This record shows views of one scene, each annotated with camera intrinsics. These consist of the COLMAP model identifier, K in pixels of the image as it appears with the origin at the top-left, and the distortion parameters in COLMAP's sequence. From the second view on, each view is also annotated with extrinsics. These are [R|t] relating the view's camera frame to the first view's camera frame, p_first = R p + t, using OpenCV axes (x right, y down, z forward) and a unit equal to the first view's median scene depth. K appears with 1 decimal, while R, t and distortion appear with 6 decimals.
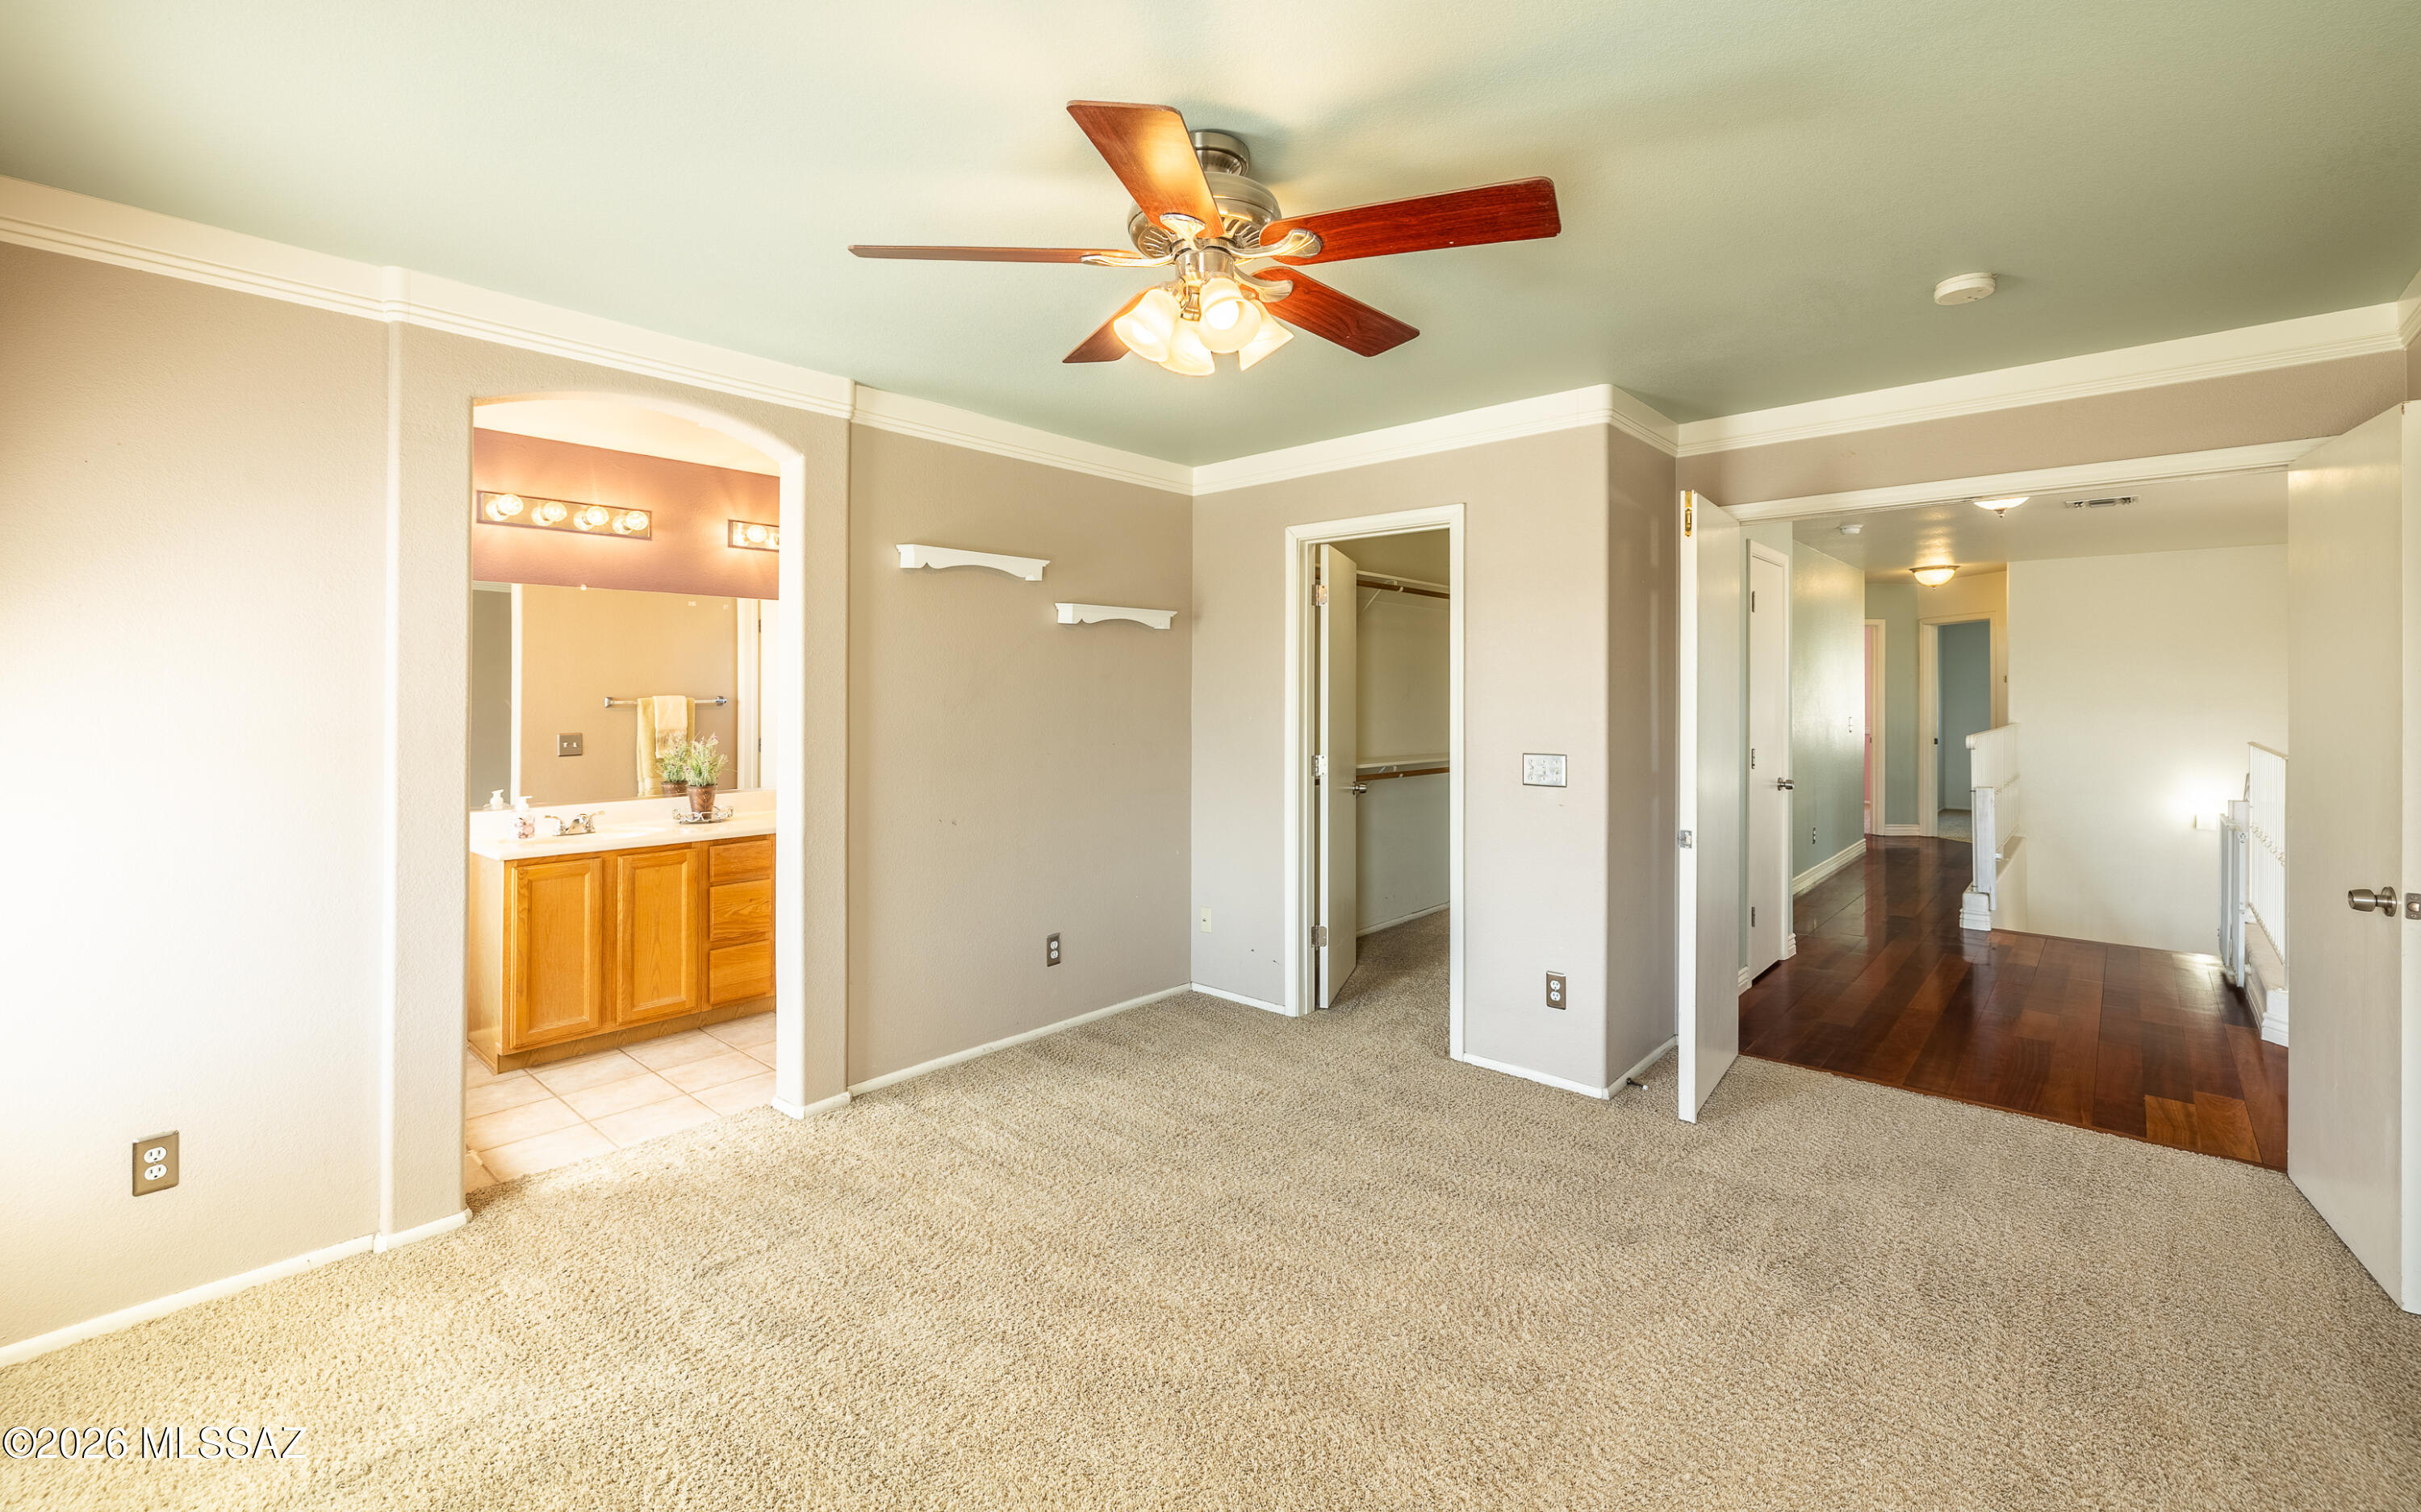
lens RADIAL K [[1014.4, 0, 1199.3], [0, 1014.4, 701.2], [0, 0, 1]] dist [0.000298, -0.000029]
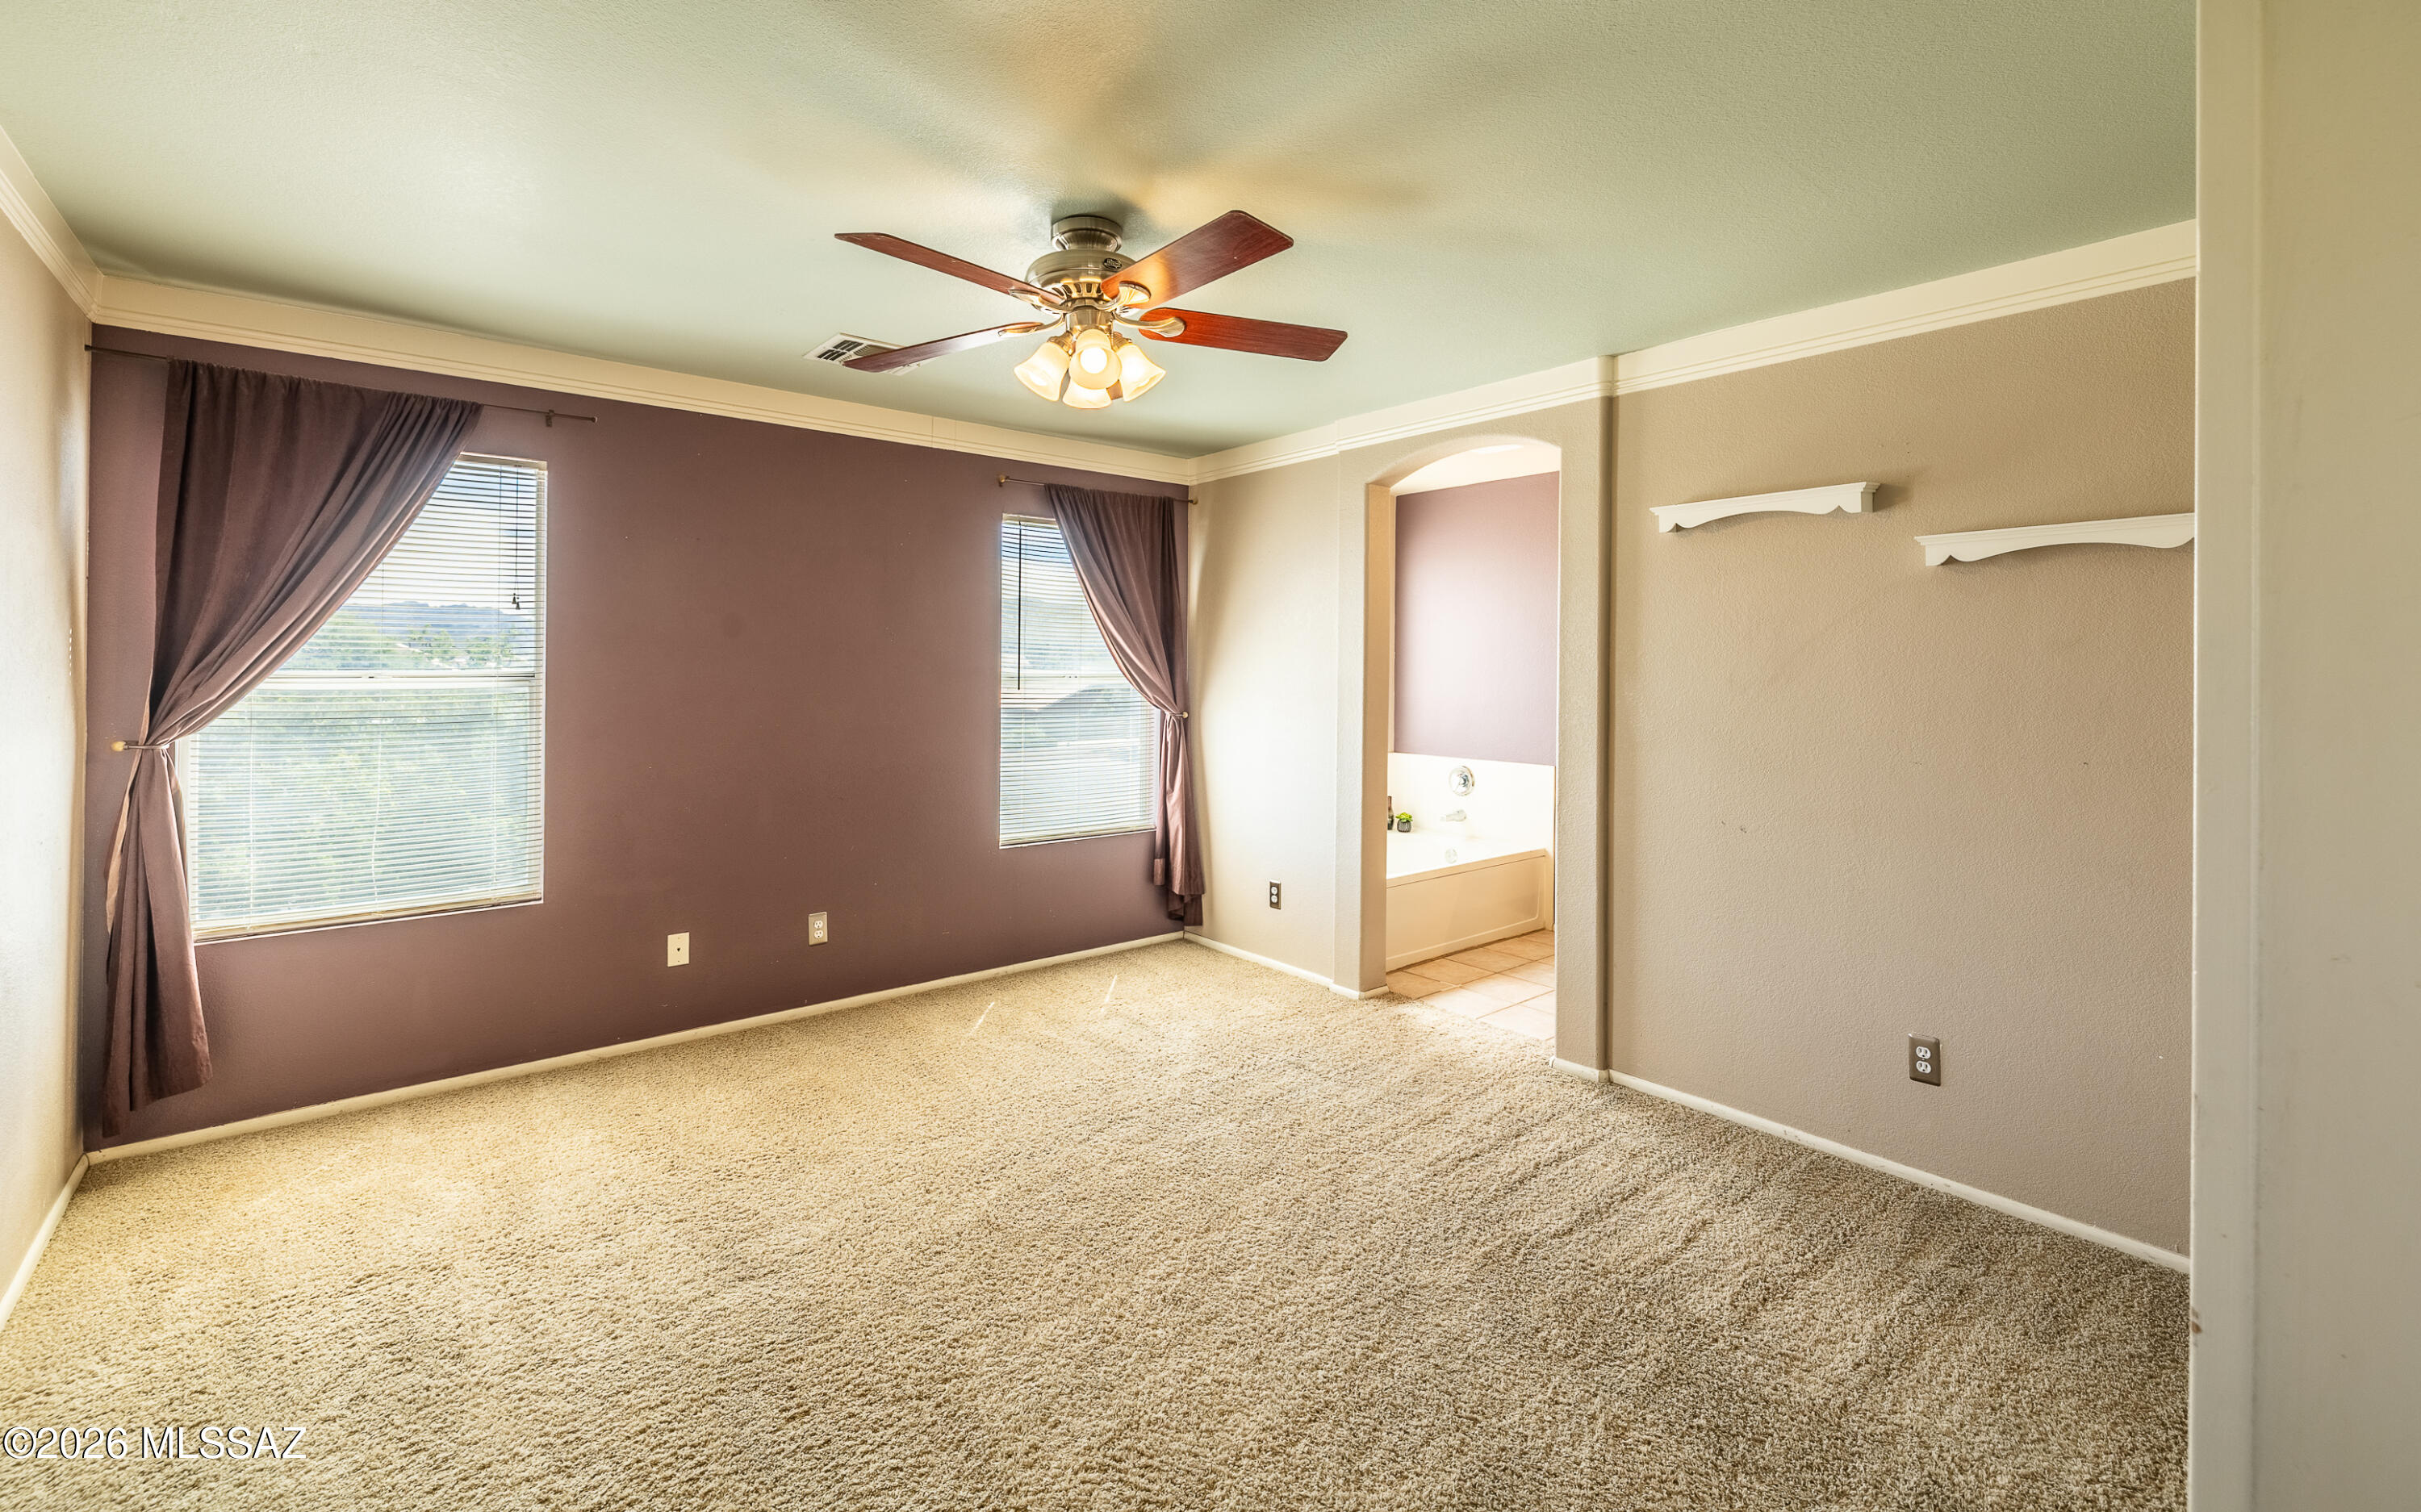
lens RADIAL K [[1016.0, 0, 1213.9], [0, 1016.0, 664.9], [0, 0, 1]] dist [-0.000572, -0.000072]
pose [[-0.136342, 0.000356, -0.990662, 0.708106], [-0.009742, 0.999951, 0.001700, -0.011380], [0.990614, 0.009883, -0.136332, 0.774648]]
